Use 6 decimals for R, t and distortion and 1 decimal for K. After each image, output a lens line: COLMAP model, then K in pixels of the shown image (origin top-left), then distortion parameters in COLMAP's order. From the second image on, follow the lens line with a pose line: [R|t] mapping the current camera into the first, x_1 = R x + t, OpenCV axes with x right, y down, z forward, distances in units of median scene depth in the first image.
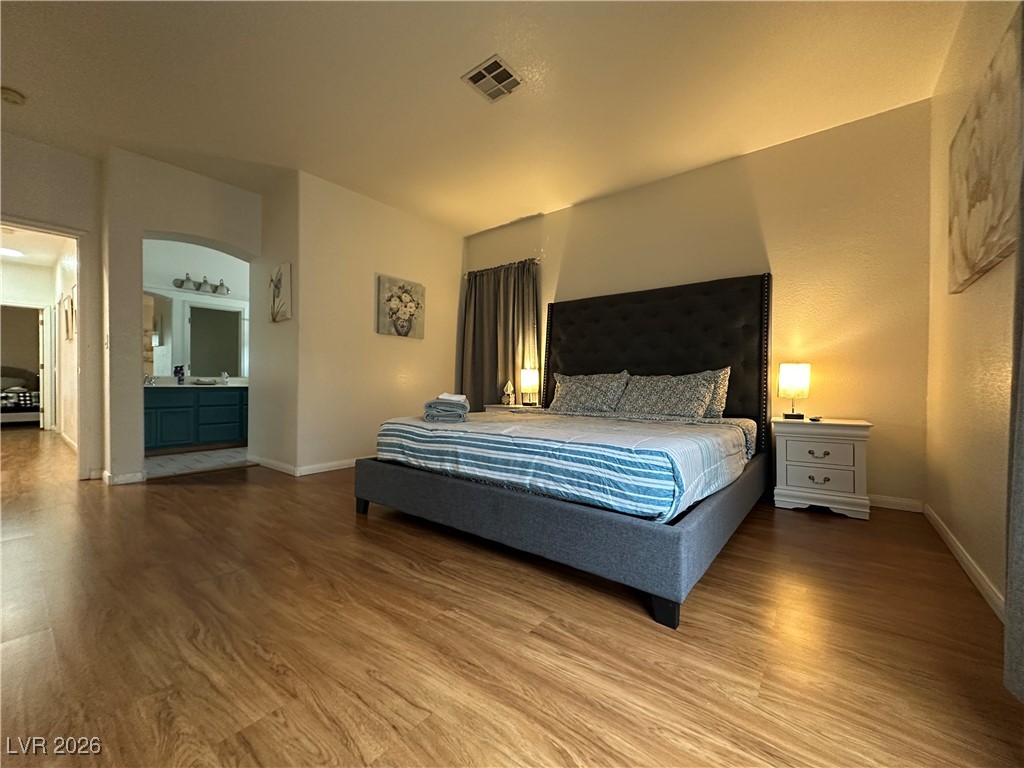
lens RADIAL K [[407.7, 0, 504.3], [0, 407.7, 385.9], [0, 0, 1]] dist [-0.003870, 0.000990]
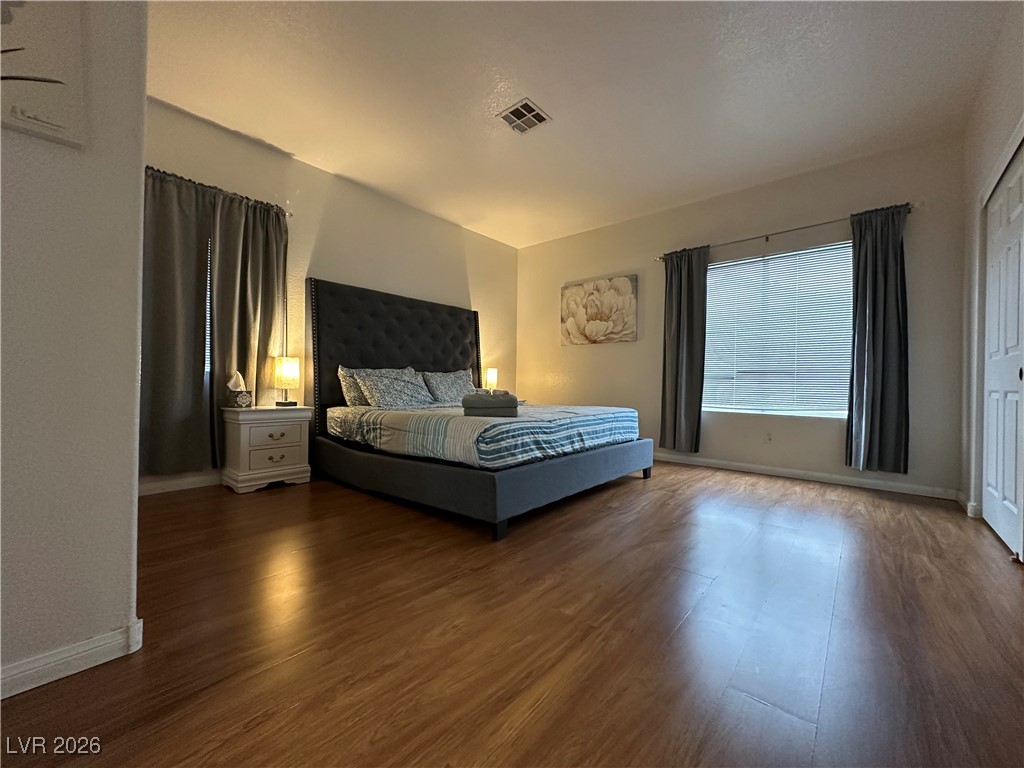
lens RADIAL K [[407.7, 0, 515.2], [0, 407.7, 385.8], [0, 0, 1]] dist [-0.003870, 0.000990]
pose [[0.033279, -0.017598, 0.999291, -1.145157], [-0.009921, 0.999790, 0.017937, -0.008717], [-0.999397, -0.010511, 0.033097, 0.936593]]
